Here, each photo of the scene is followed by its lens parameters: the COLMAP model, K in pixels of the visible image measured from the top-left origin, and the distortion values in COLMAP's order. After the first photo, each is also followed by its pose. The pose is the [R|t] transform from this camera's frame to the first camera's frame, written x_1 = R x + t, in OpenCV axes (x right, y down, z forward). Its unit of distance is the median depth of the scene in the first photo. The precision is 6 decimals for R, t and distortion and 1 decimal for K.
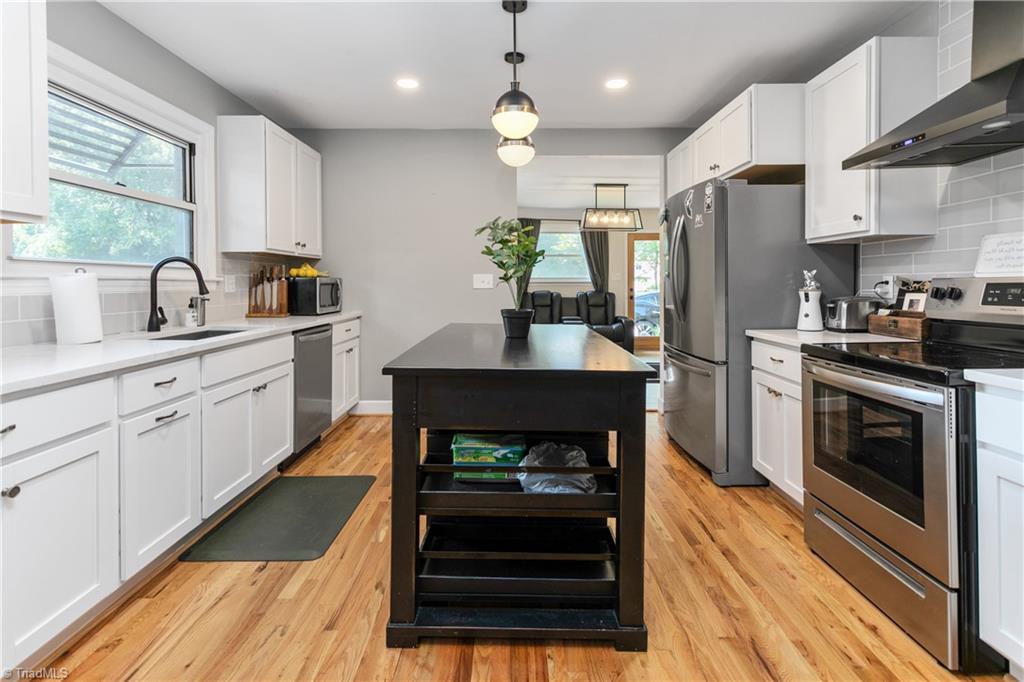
lens RADIAL K [[493.5, 0, 512.0], [0, 493.5, 341.0], [0, 0, 1]] dist [-0.021333, 0.001288]
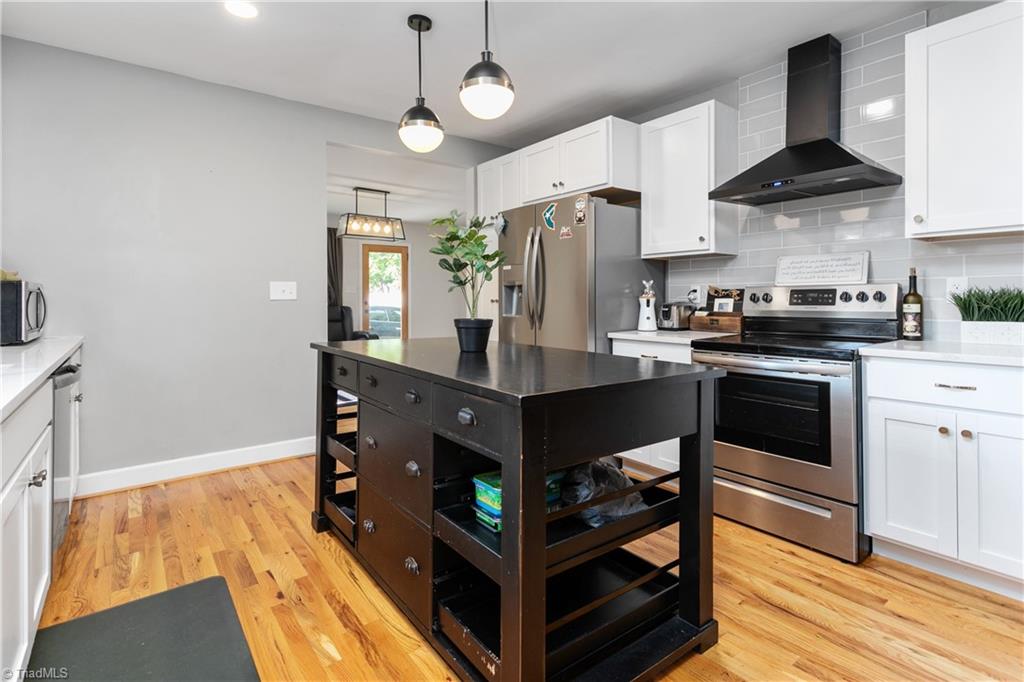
lens RADIAL K [[493.5, 0, 512.0], [0, 493.5, 341.0], [0, 0, 1]] dist [-0.021333, 0.001288]
pose [[0.797039, -0.053908, 0.601518, -0.413891], [0.072314, 0.997361, -0.006436, -0.014109], [-0.599583, 0.048628, 0.798834, 0.257326]]
